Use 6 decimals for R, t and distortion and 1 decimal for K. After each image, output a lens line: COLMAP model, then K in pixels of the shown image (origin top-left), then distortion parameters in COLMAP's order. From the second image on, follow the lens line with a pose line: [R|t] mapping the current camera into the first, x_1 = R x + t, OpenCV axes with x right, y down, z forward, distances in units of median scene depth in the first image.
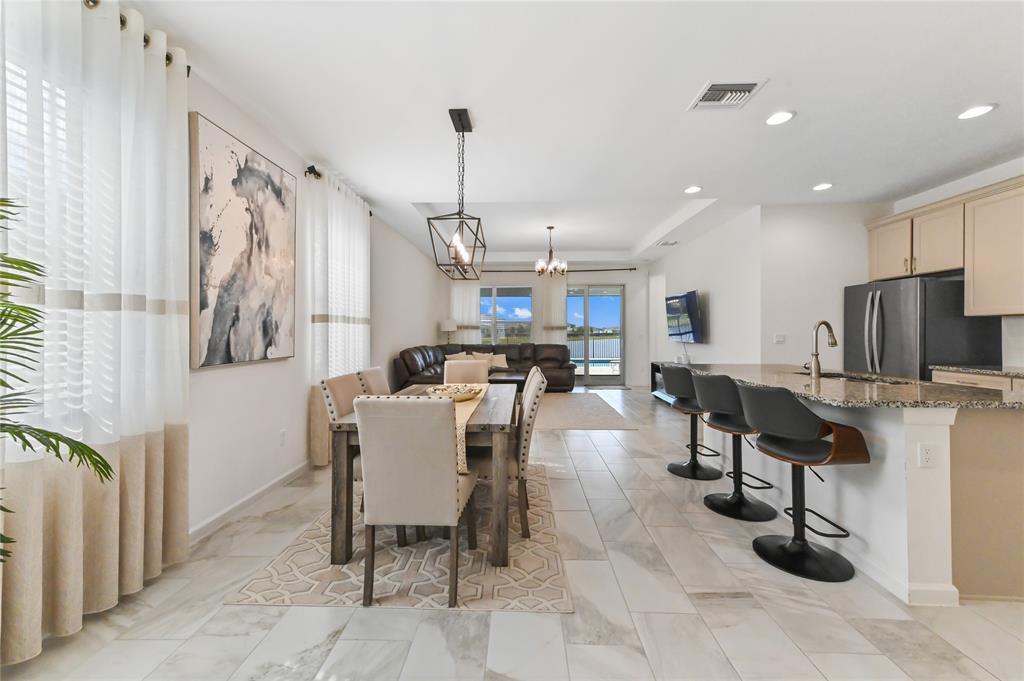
lens RADIAL K [[407.6, 0, 510.0], [0, 407.6, 333.1], [0, 0, 1]] dist [-0.000119, -0.000064]
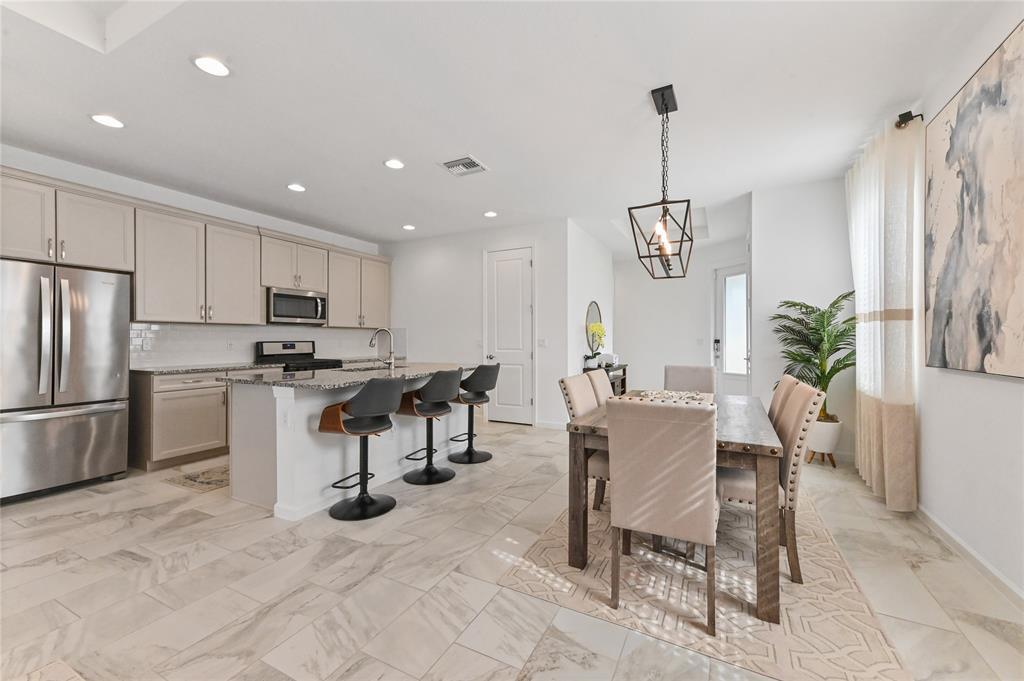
lens RADIAL K [[407.6, 0, 515.3], [0, 407.6, 339.5], [0, 0, 1]] dist [-0.000119, -0.000064]
pose [[-0.904196, 0.000887, 0.427116, -0.204452], [0.003097, 0.999985, 0.004480, 0.005629], [-0.427106, 0.005373, -0.904186, 1.971725]]
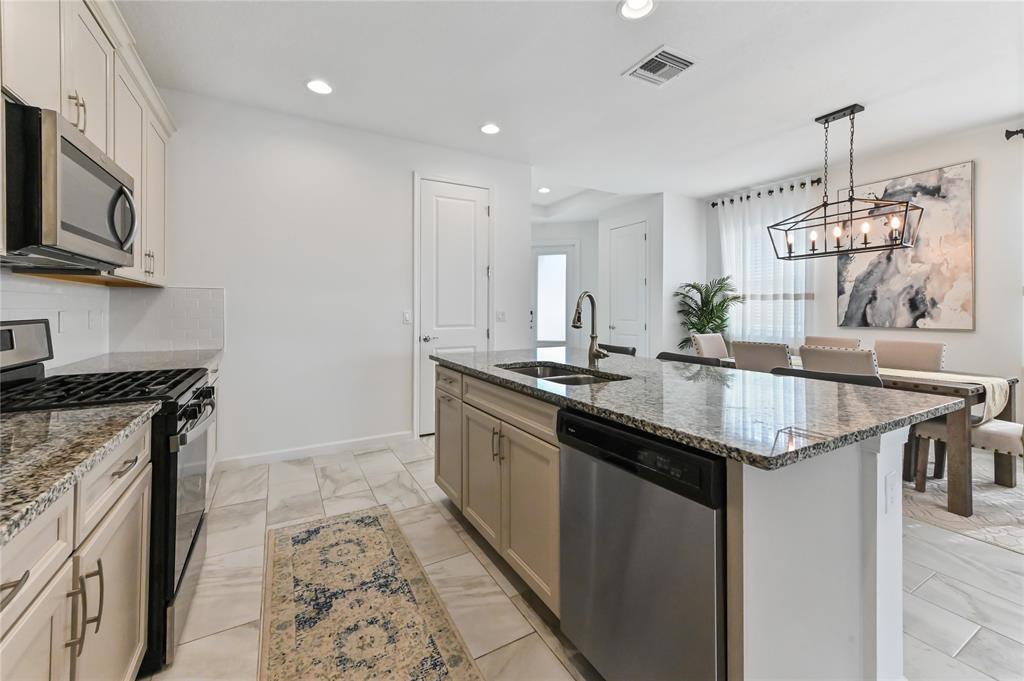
lens RADIAL K [[407.6, 0, 511.8], [0, 407.6, 311.5], [0, 0, 1]] dist [-0.000119, -0.000064]
pose [[-0.854314, 0.002940, -0.519749, 1.210857], [-0.000542, 0.999978, 0.006548, 0.003563], [0.519757, 0.005876, -0.854294, 1.485171]]
